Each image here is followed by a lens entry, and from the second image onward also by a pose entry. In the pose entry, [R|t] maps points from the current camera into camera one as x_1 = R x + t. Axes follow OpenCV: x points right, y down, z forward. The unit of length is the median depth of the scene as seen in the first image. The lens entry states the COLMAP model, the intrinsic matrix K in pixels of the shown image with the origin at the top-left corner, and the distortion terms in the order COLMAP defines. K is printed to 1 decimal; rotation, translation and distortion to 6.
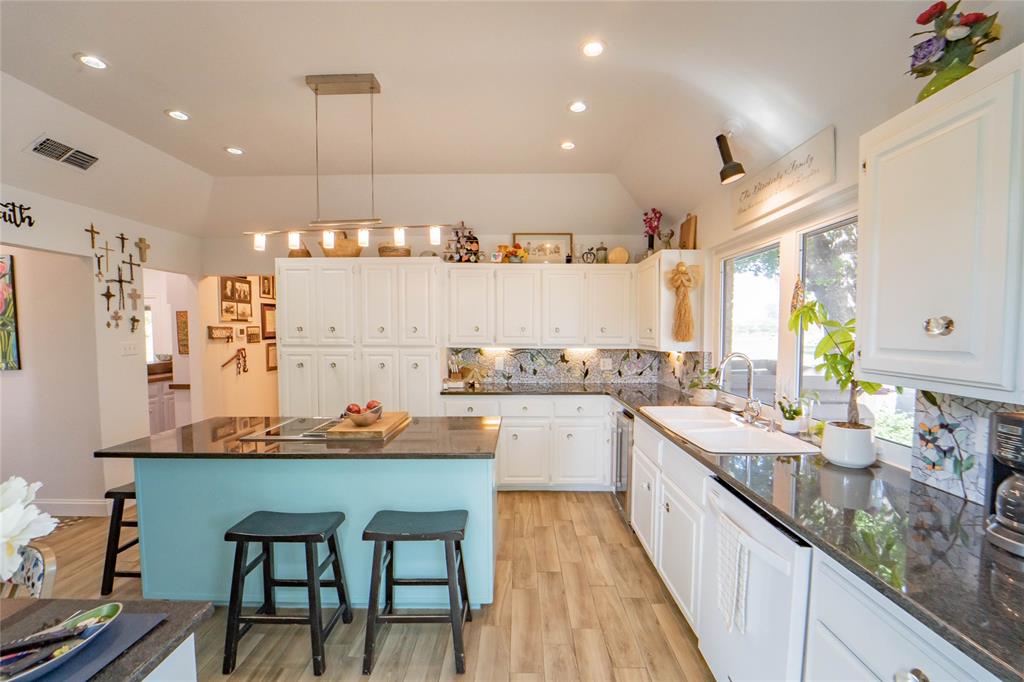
lens RADIAL K [[460.4, 0, 512.0], [0, 460.4, 341.0], [0, 0, 1]] dist [-0.026241, 0.000696]
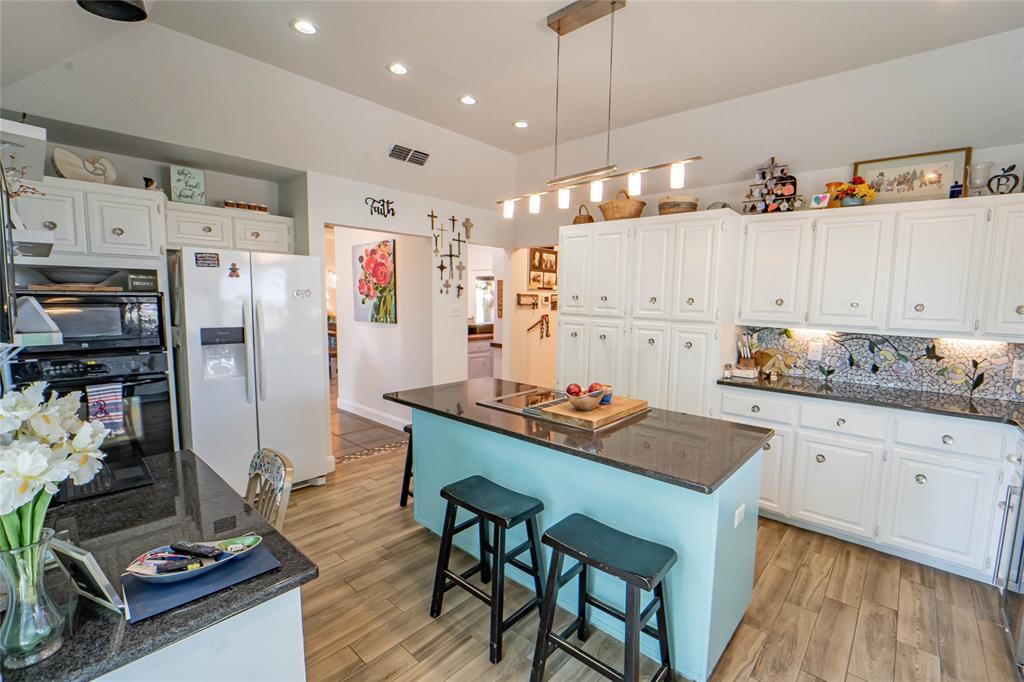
lens RADIAL K [[460.4, 0, 512.0], [0, 460.4, 341.0], [0, 0, 1]] dist [-0.026241, 0.000696]
pose [[0.747673, 0.079447, -0.659297, 0.090486], [-0.035756, 0.996194, 0.079495, -0.007146], [0.663104, -0.035862, 0.747668, 0.165967]]
